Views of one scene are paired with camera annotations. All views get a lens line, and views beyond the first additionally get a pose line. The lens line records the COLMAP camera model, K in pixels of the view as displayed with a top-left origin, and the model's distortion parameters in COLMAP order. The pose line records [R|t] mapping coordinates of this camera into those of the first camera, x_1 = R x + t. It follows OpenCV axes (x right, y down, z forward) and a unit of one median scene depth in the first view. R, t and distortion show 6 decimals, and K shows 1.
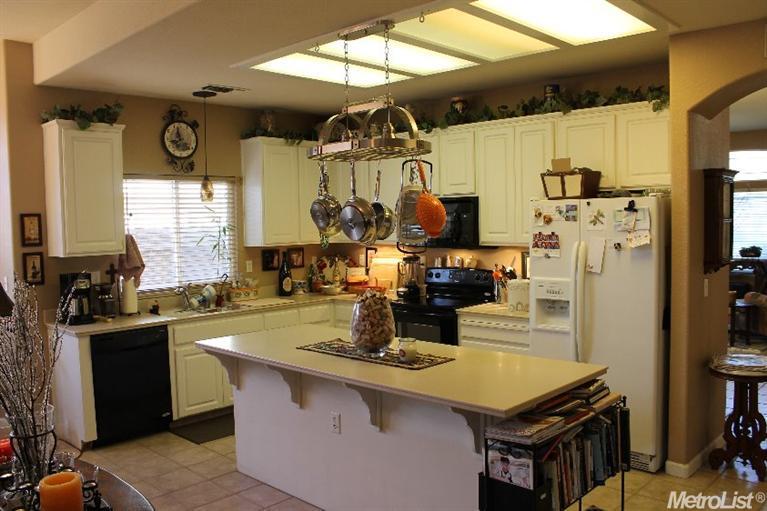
lens RADIAL K [[652.0, 0, 383.5], [0, 652.0, 259.3], [0, 0, 1]] dist [-0.105070, 0.008419]
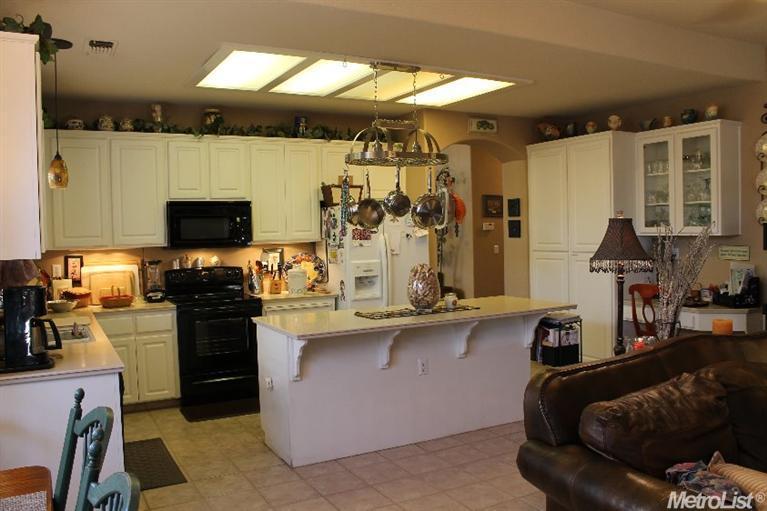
lens RADIAL K [[652.0, 0, 381.7], [0, 652.0, 253.4], [0, 0, 1]] dist [-0.105070, 0.008419]
pose [[0.308400, -0.021833, 0.951006, -1.325002], [0.075653, 0.997133, -0.001641, 0.022625], [-0.948244, 0.072453, 0.309167, 0.659054]]
